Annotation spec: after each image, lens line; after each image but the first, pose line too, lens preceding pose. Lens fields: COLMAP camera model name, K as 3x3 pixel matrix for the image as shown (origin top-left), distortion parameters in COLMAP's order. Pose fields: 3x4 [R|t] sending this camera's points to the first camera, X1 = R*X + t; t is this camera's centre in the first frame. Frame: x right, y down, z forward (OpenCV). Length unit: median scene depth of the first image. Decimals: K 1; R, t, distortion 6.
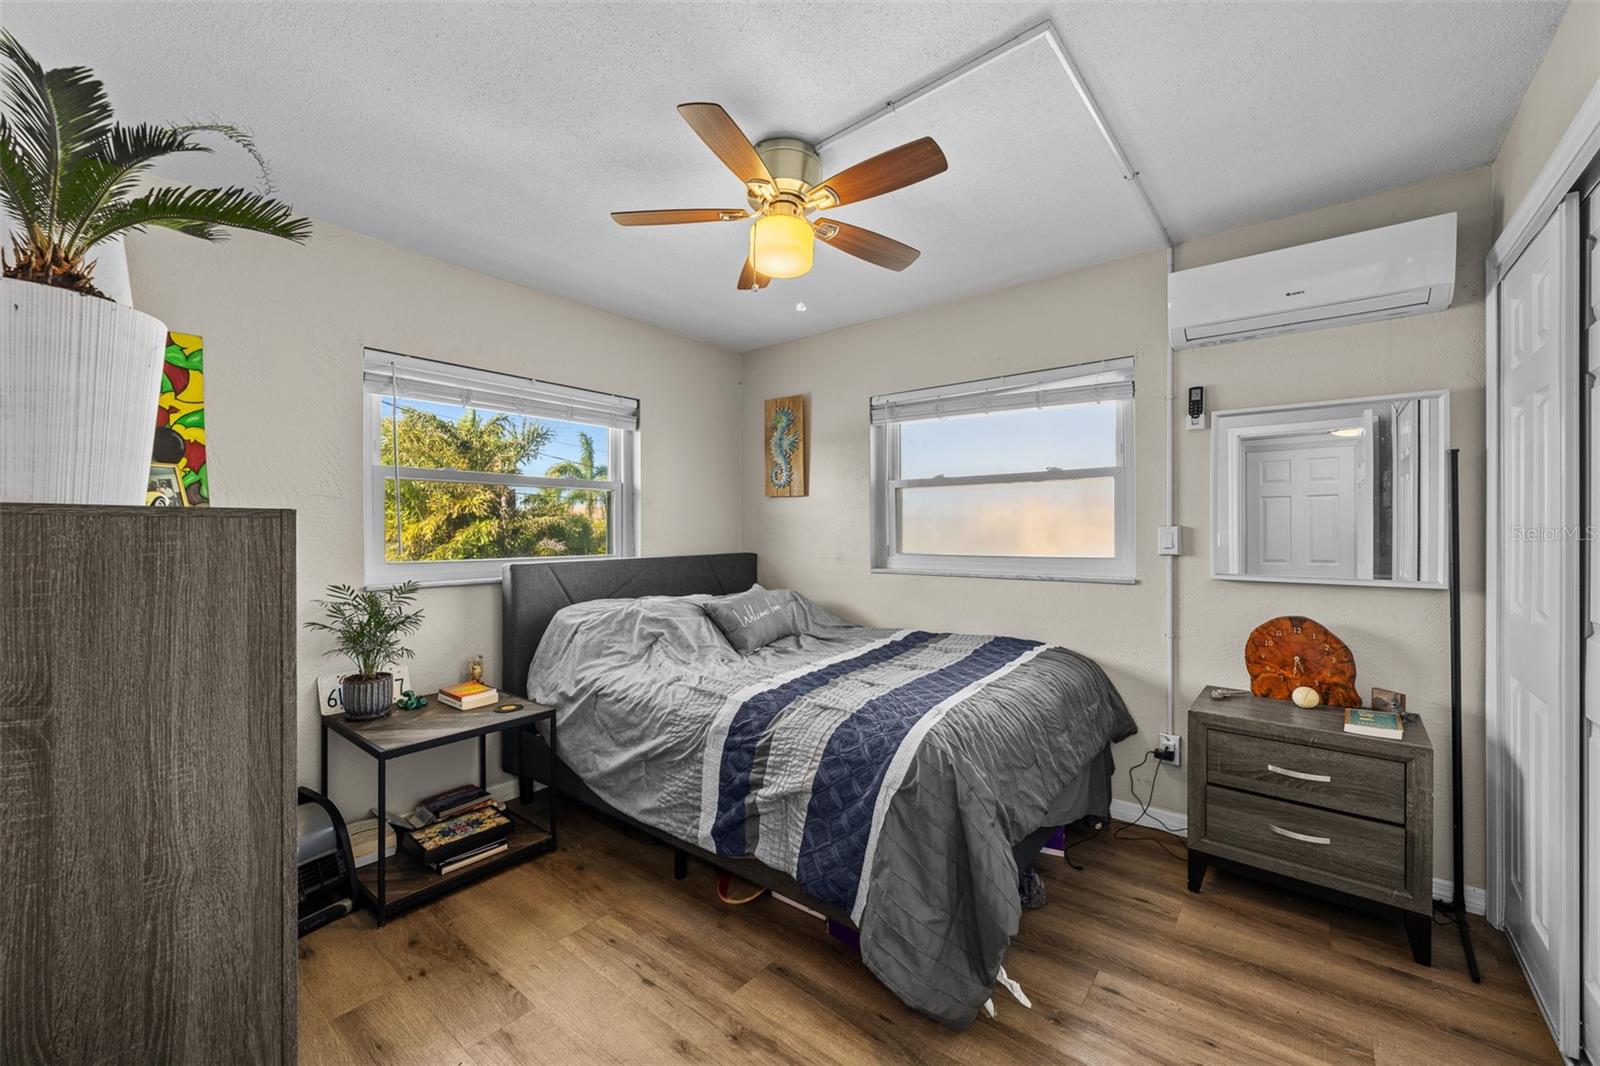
lens RADIAL K [[635.2, 0, 800.4], [0, 635.2, 531.6], [0, 0, 1]] dist [-0.002771, 0.000307]
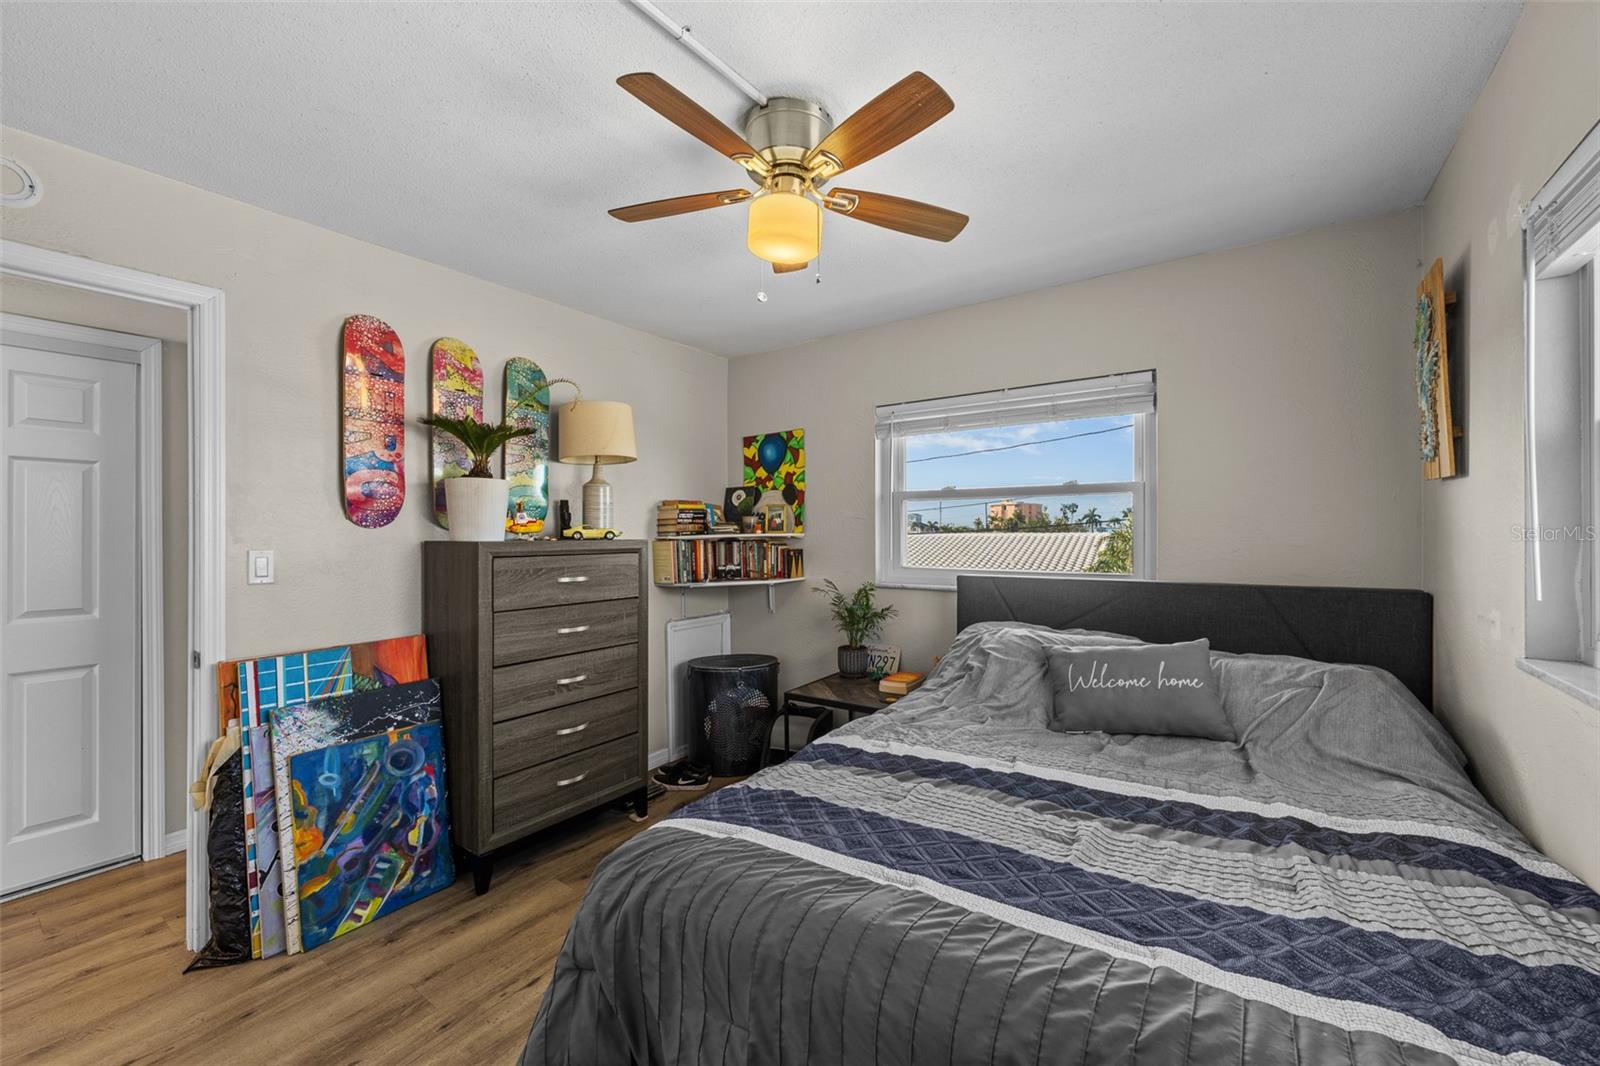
lens RADIAL K [[635.2, 0, 800.4], [0, 635.2, 531.6], [0, 0, 1]] dist [-0.002771, 0.000307]
pose [[0.067583, 0.000785, -0.997713, 0.762022], [0.003240, 0.999994, 0.001006, -0.030953], [0.997708, -0.003300, 0.067580, 0.879232]]
